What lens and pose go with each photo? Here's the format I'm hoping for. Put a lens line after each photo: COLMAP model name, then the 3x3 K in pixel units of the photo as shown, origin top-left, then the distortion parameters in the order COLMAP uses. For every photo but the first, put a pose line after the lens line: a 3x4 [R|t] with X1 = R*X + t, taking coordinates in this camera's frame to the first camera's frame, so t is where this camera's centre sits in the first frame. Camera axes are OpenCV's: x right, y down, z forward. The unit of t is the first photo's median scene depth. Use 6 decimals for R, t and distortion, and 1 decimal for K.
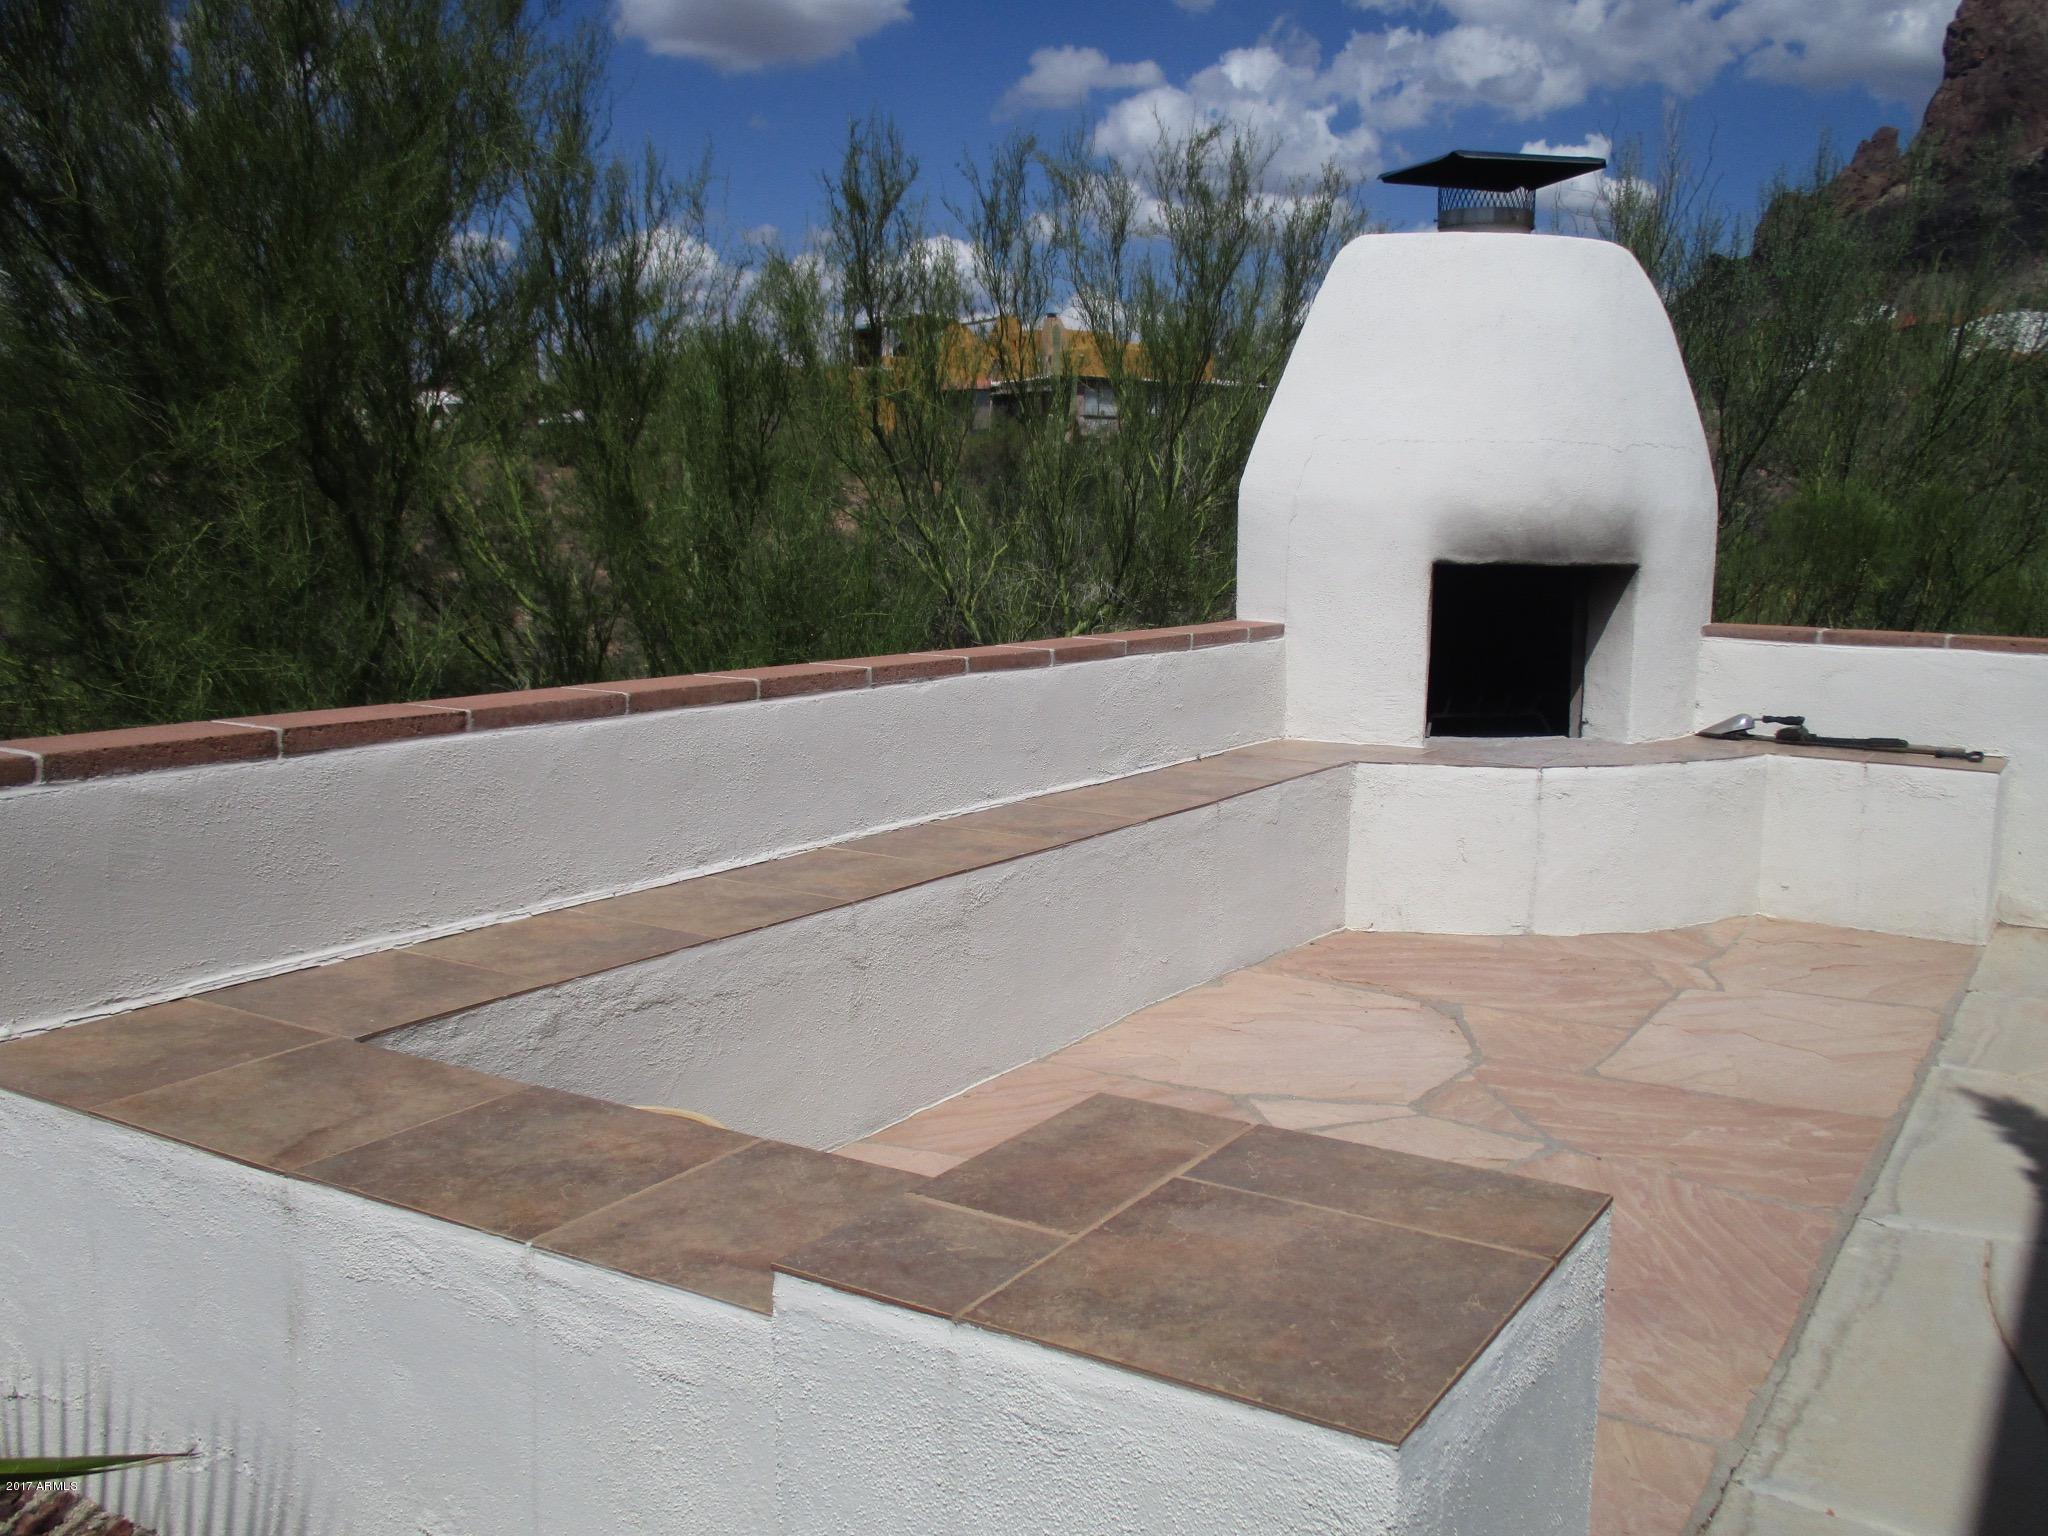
lens RADIAL K [[1865.8, 0, 1017.1], [0, 1865.8, 770.2], [0, 0, 1]] dist [-0.039665, 0.023053]
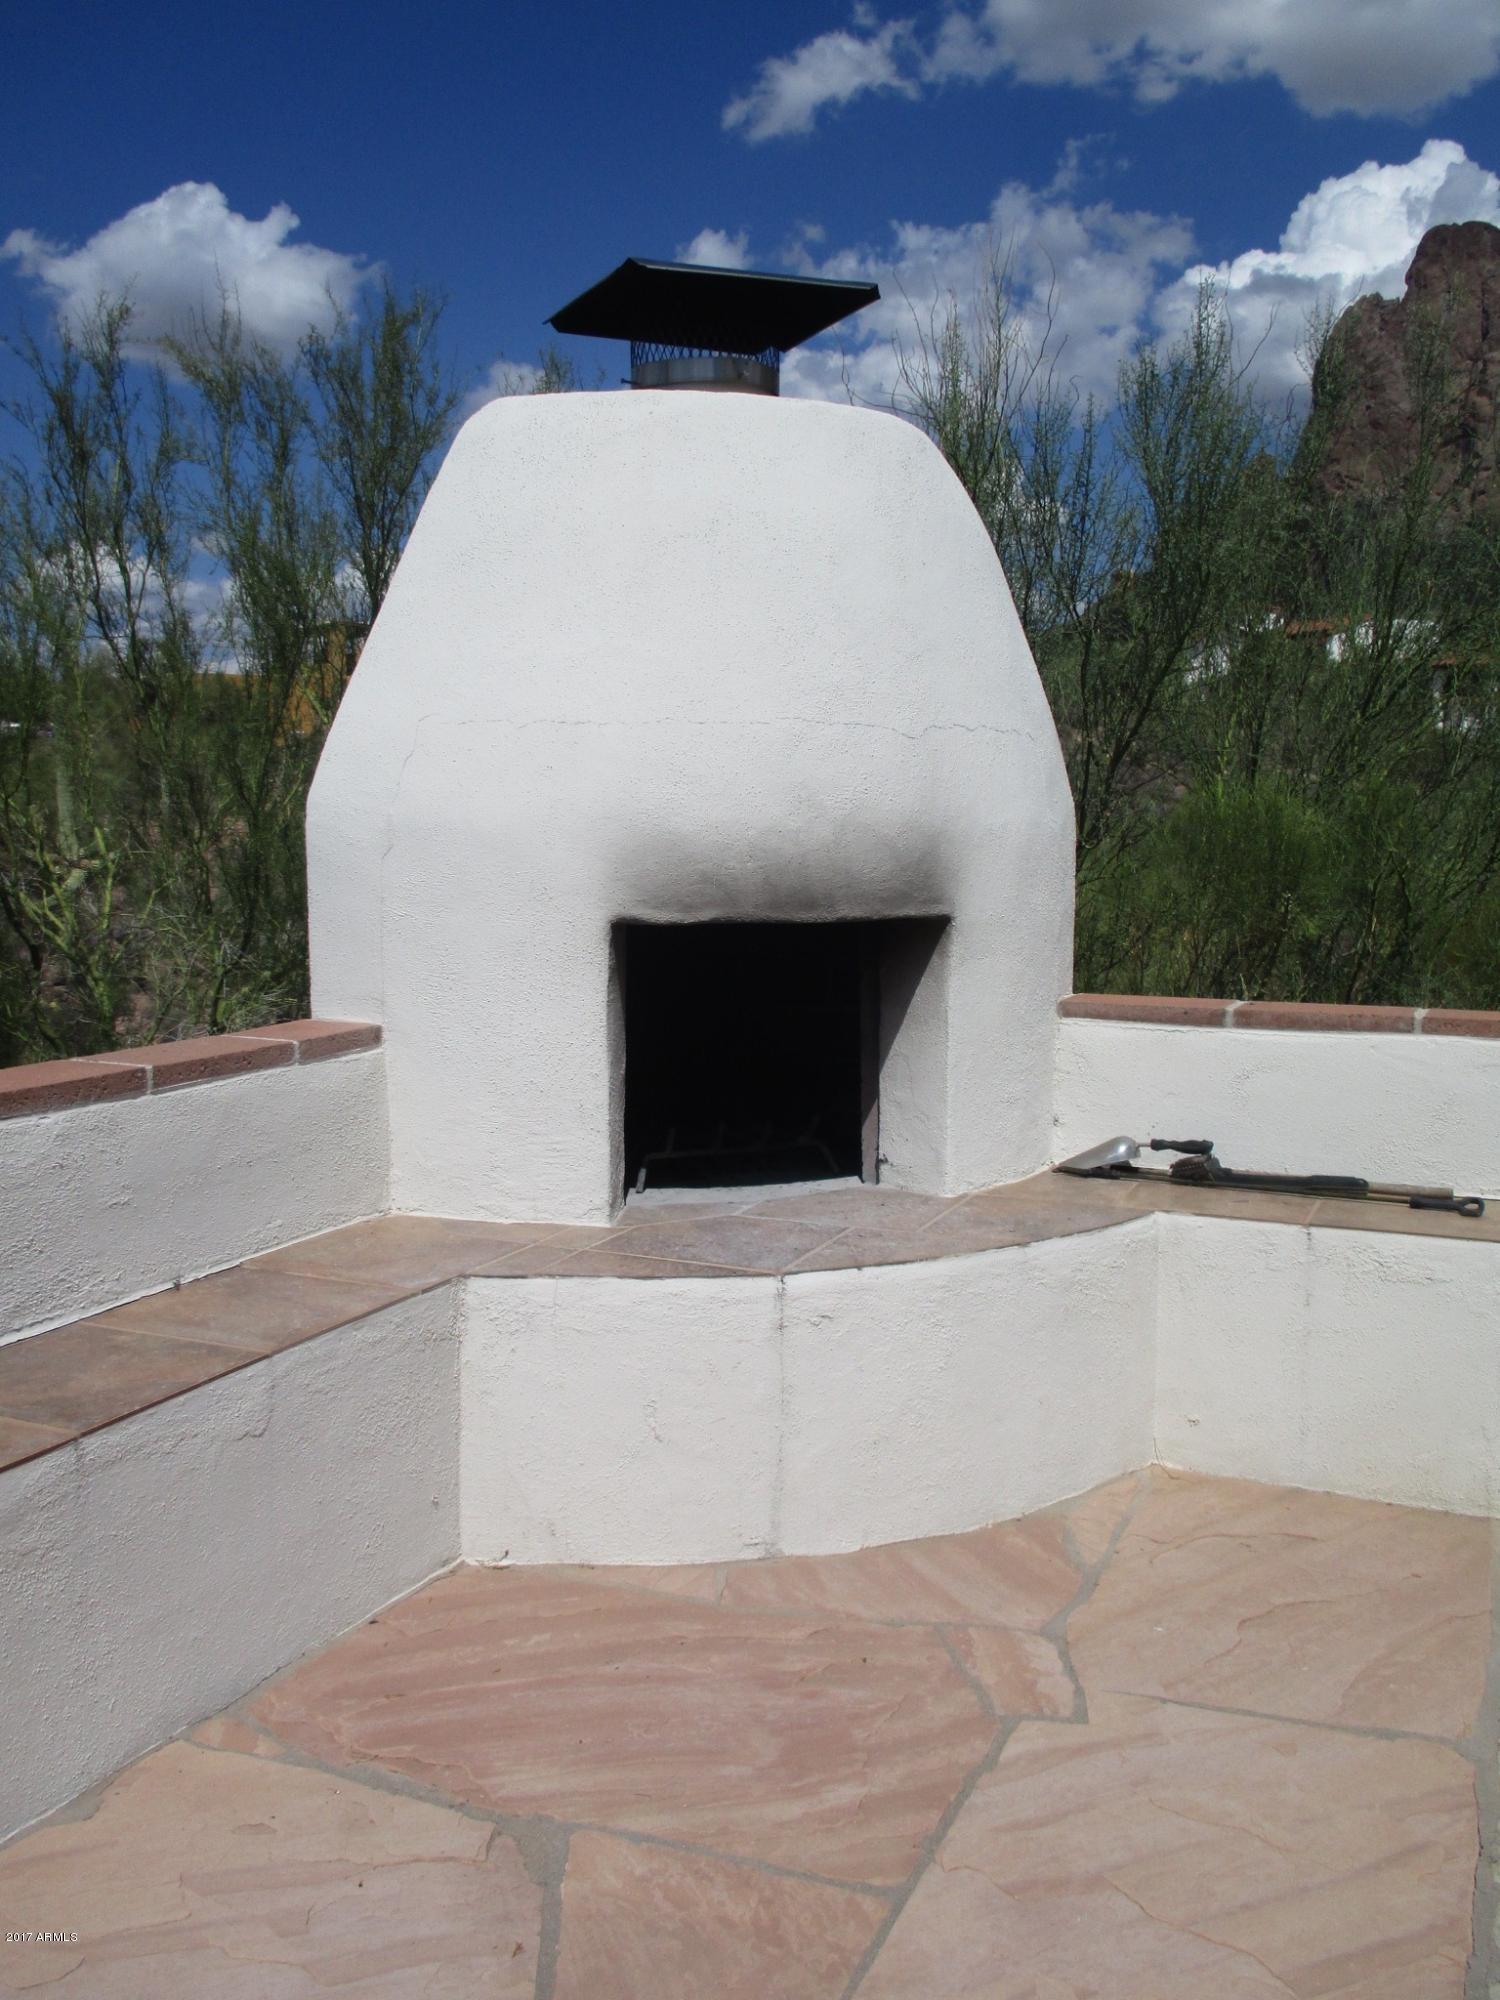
lens RADIAL K [[1822.0, 0, 721.4], [0, 1822.0, 1007.3], [0, 0, 1]] dist [-0.039665, 0.023053]
pose [[0.990275, -0.026348, 0.136604, 0.171217], [0.030989, 0.999009, -0.031961, -0.061869], [-0.135626, 0.035884, 0.990110, 0.397372]]
